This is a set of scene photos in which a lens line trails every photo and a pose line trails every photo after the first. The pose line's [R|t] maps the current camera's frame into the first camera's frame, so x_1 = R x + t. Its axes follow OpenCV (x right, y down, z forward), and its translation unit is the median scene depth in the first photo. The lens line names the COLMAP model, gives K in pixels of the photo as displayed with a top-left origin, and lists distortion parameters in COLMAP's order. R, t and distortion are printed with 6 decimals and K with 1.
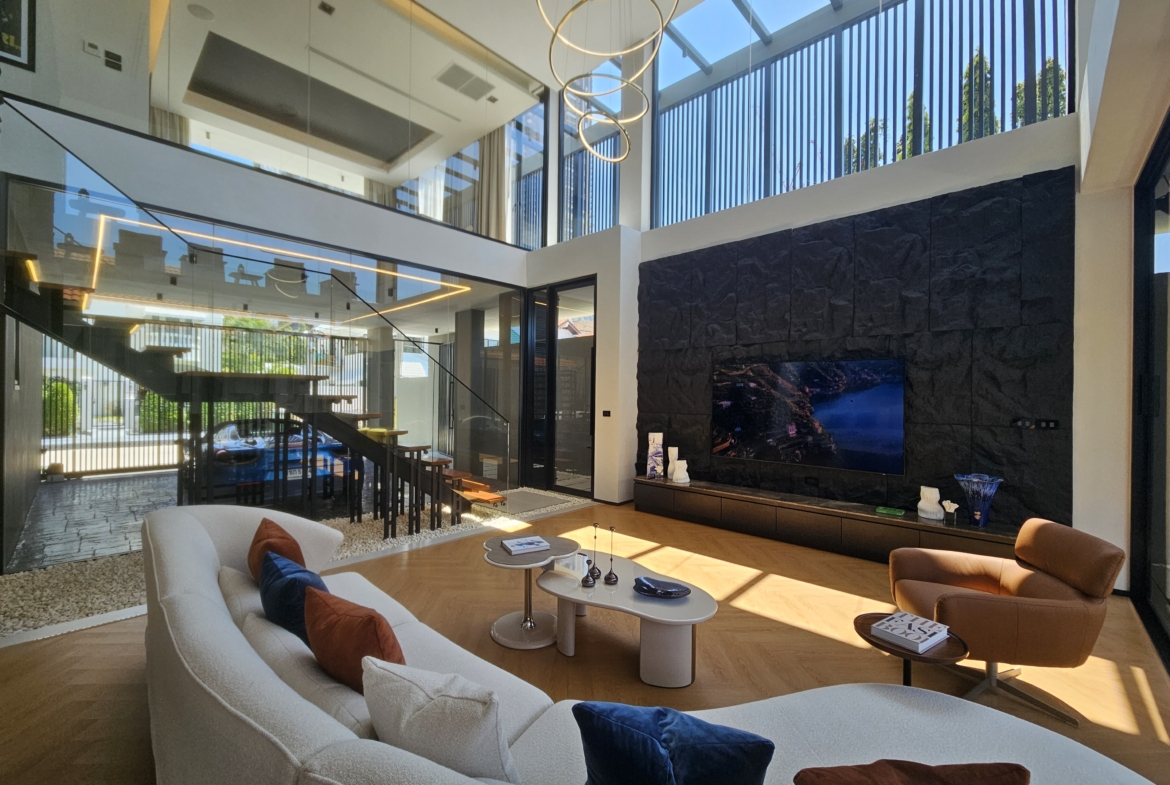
lens RADIAL K [[482.8, 0, 579.8], [0, 482.8, 394.9], [0, 0, 1]] dist [0.002960, -0.000167]
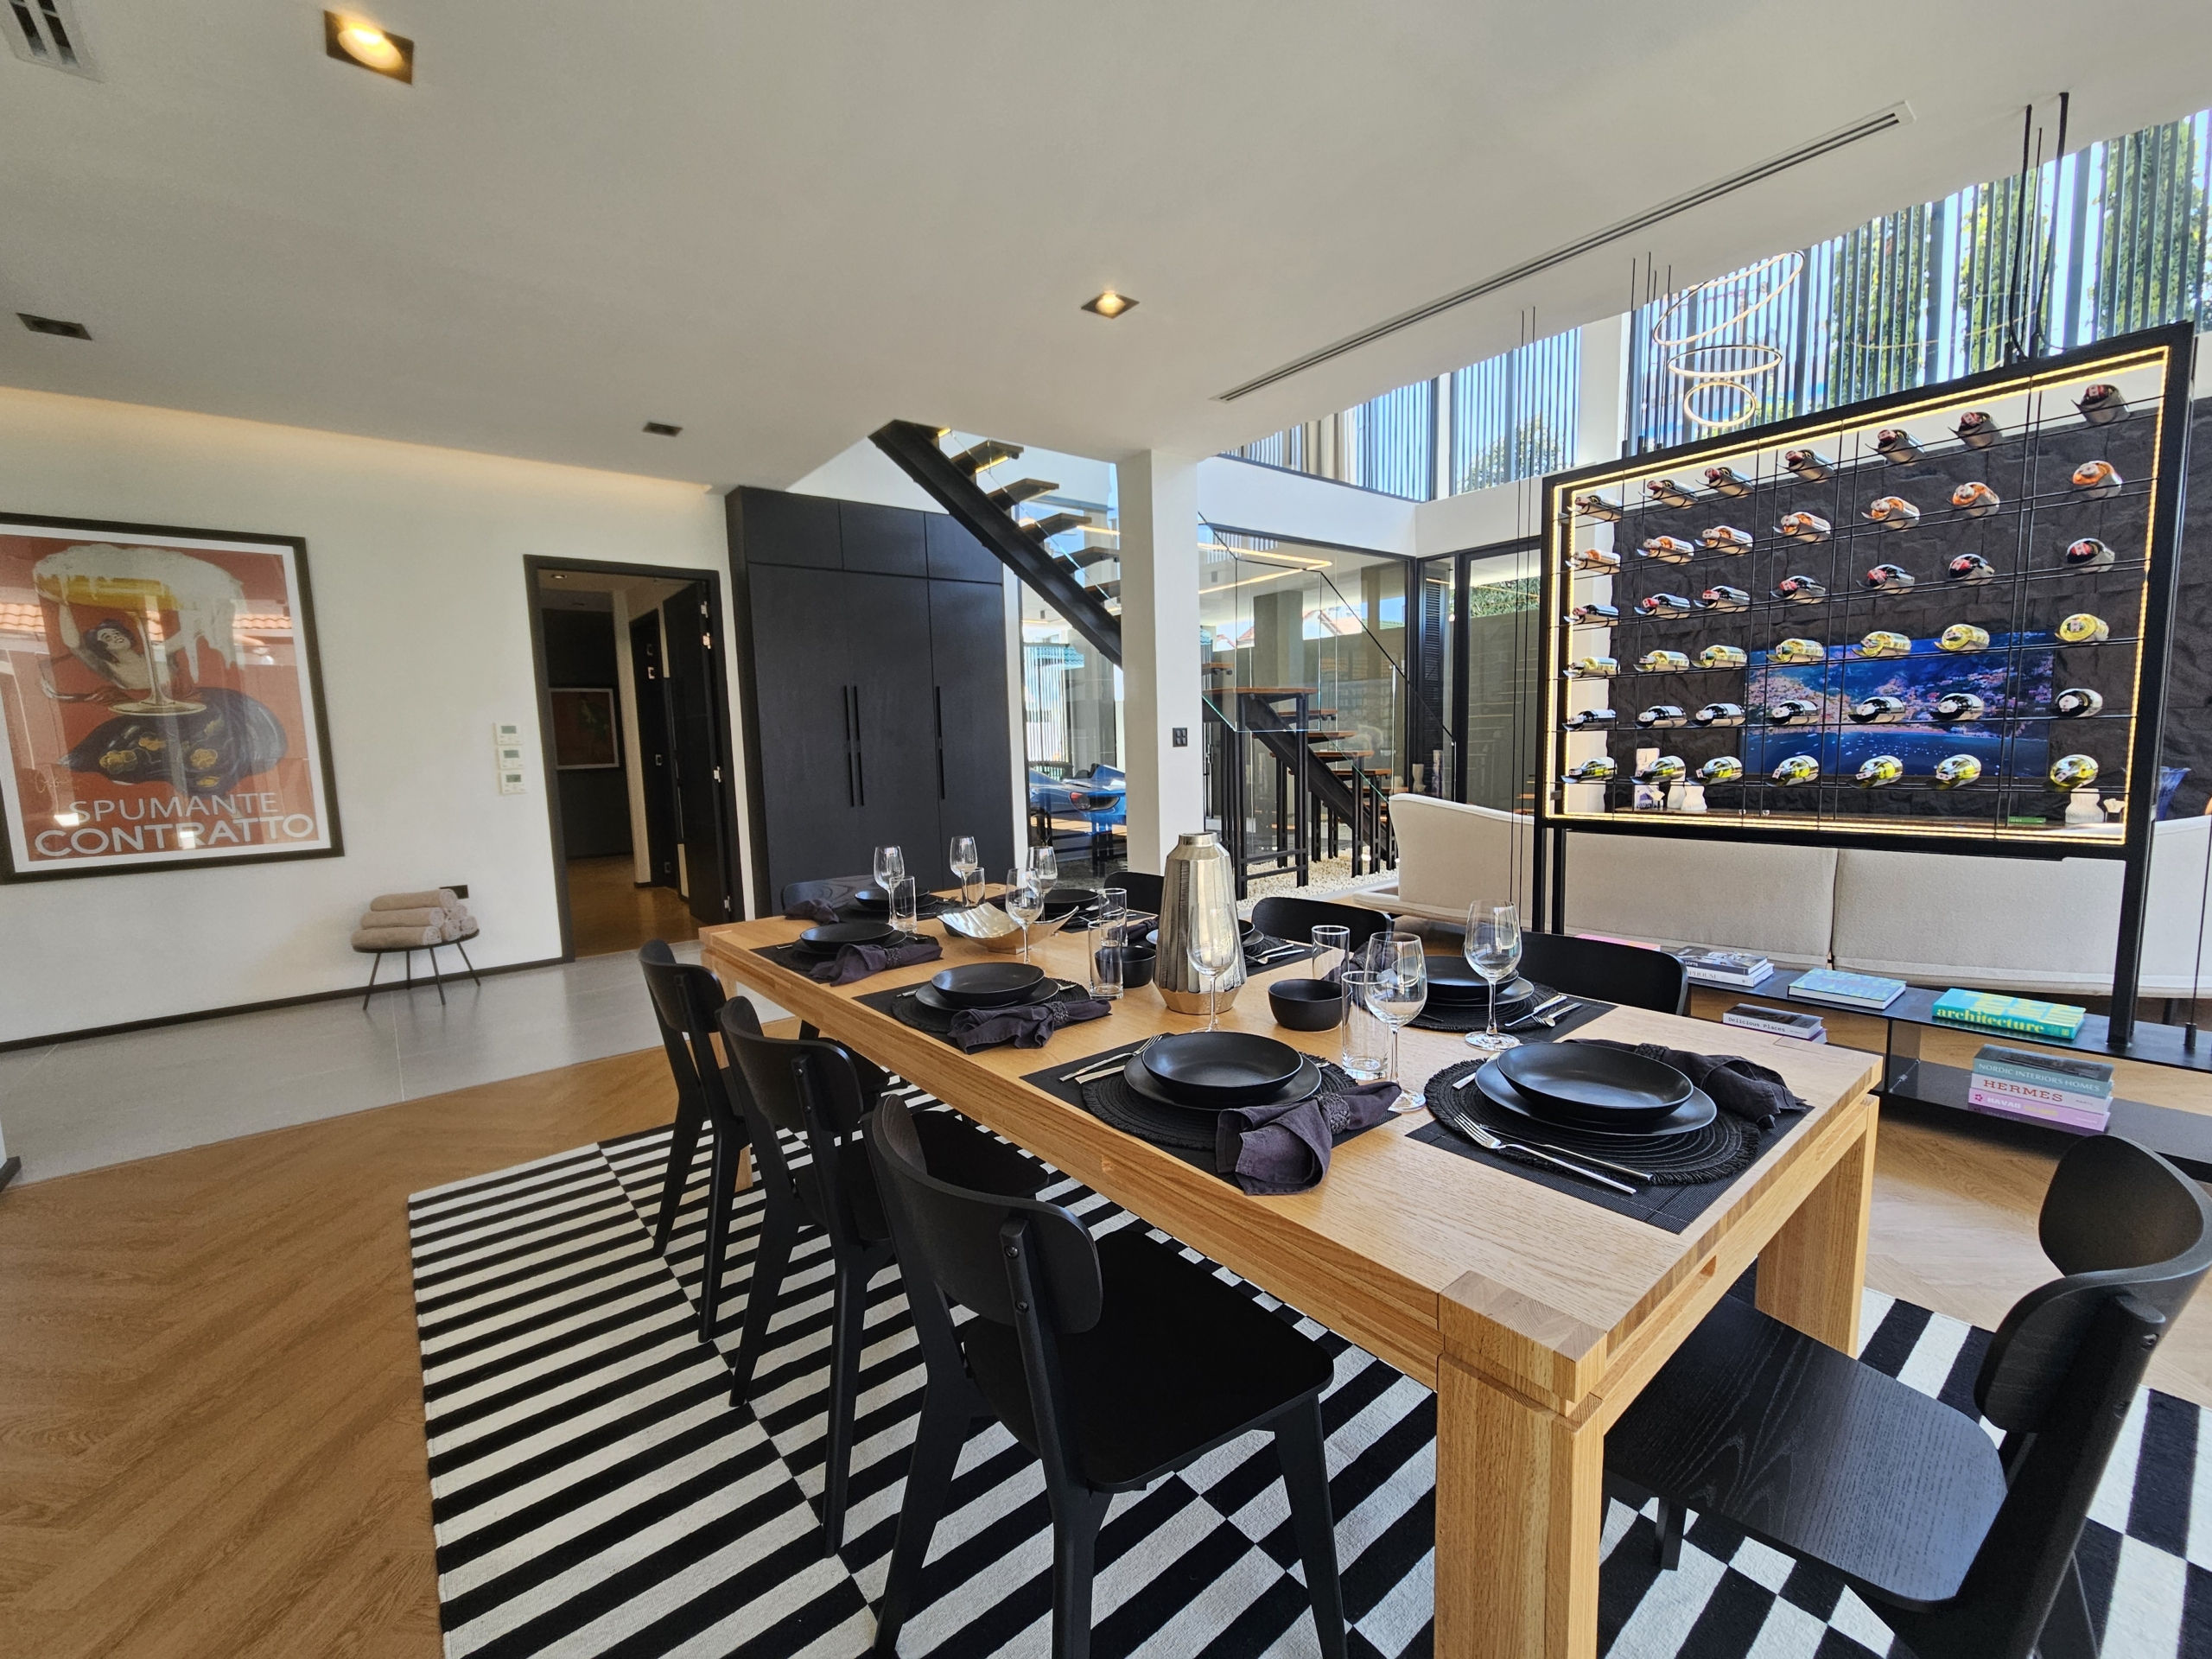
lens RADIAL K [[913.8, 0, 1109.4], [0, 913.8, 827.1], [0, 0, 1]] dist [0.002908, -0.002252]
pose [[0.983822, -0.022622, -0.177714, -0.514853], [0.041252, 0.993945, 0.101844, 0.025731], [0.174334, -0.107528, 0.978798, -0.665963]]
